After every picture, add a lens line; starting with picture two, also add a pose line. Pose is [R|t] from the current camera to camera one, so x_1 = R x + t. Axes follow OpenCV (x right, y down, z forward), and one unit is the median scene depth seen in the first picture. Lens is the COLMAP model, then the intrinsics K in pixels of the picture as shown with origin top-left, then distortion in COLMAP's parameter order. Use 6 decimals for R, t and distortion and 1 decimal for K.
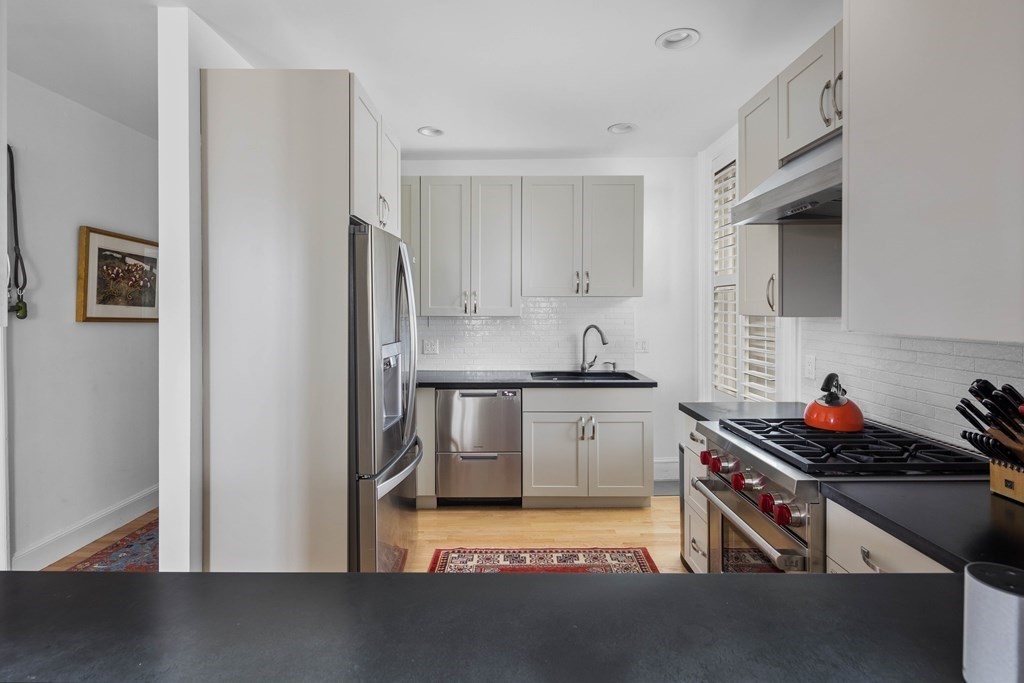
lens RADIAL K [[505.8, 0, 538.8], [0, 505.8, 310.2], [0, 0, 1]] dist [0.002946, -0.003288]
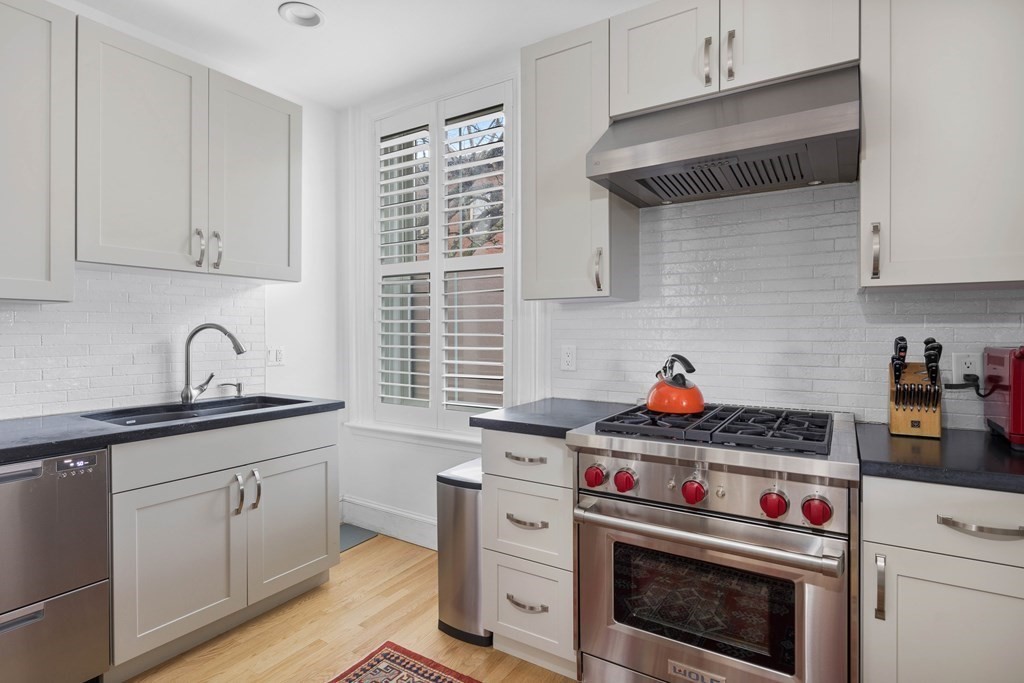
lens RADIAL K [[505.8, 0, 479.3], [0, 505.8, 333.9], [0, 0, 1]] dist [0.002946, -0.003288]
pose [[0.575463, -0.003531, 0.817820, -0.228159], [0.004675, 0.999989, 0.001028, 0.047029], [-0.817815, 0.003232, 0.575473, 0.425455]]
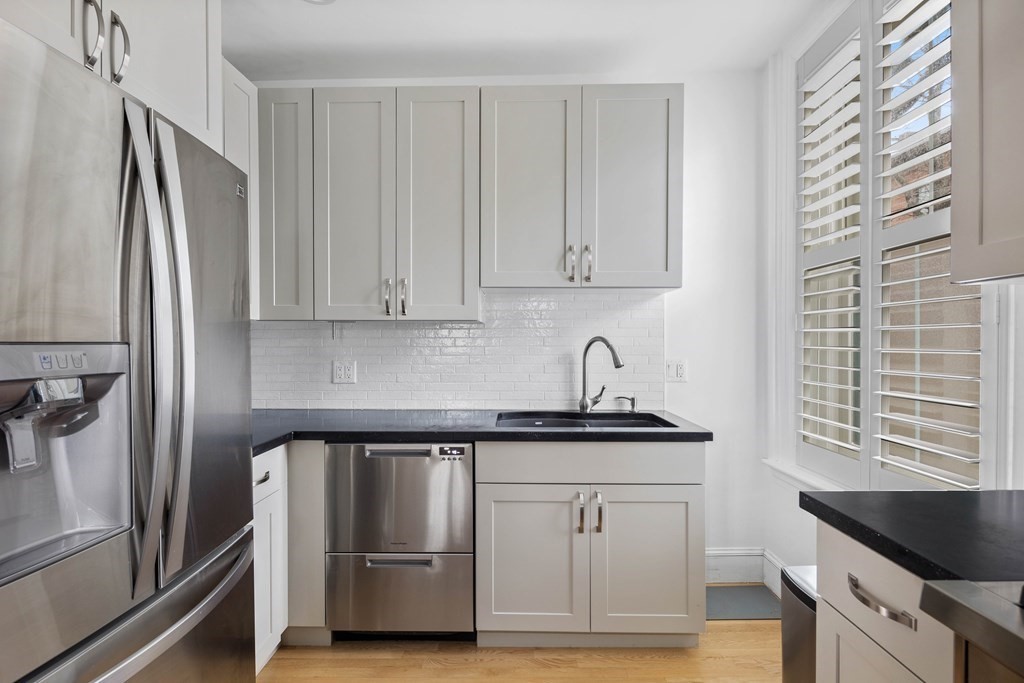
lens RADIAL K [[505.8, 0, 539.2], [0, 505.8, 345.8], [0, 0, 1]] dist [0.002946, -0.003288]
pose [[0.999949, 0.000536, -0.010069, 0.044641], [-0.000524, 0.999999, 0.001196, 0.044098], [0.010069, -0.001191, 0.999949, 0.422099]]
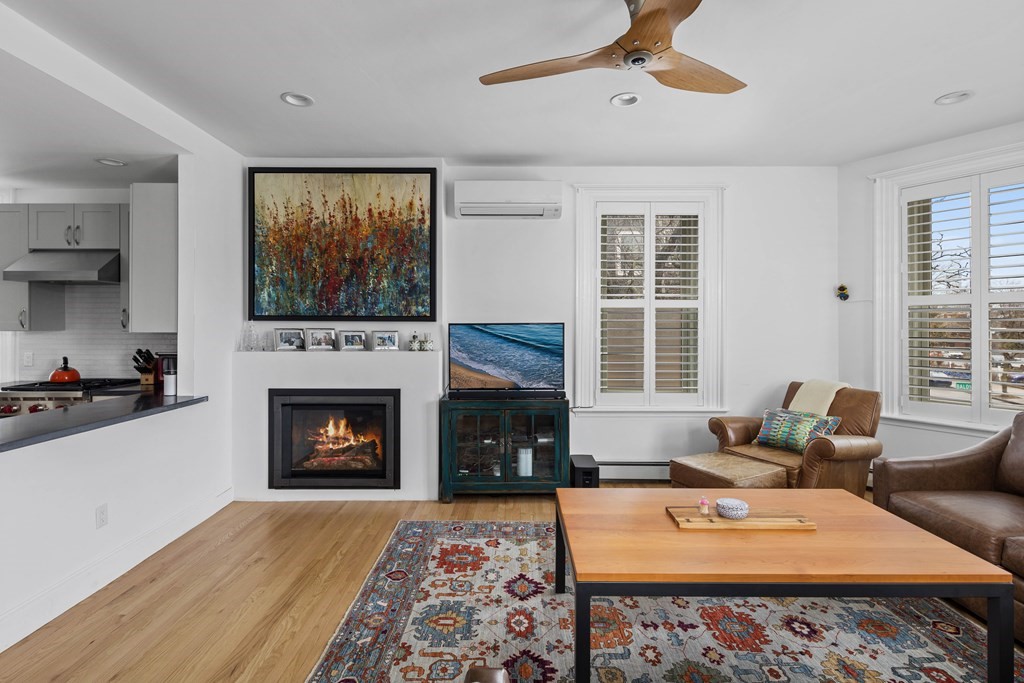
lens RADIAL K [[505.8, 0, 520.7], [0, 505.8, 320.9], [0, 0, 1]] dist [0.002946, -0.003288]
pose [[0.052306, 0.011580, 0.998564, -0.825841], [0.004032, 0.999922, -0.011807, 0.003311], [-0.998623, 0.004643, 0.052255, -0.591477]]
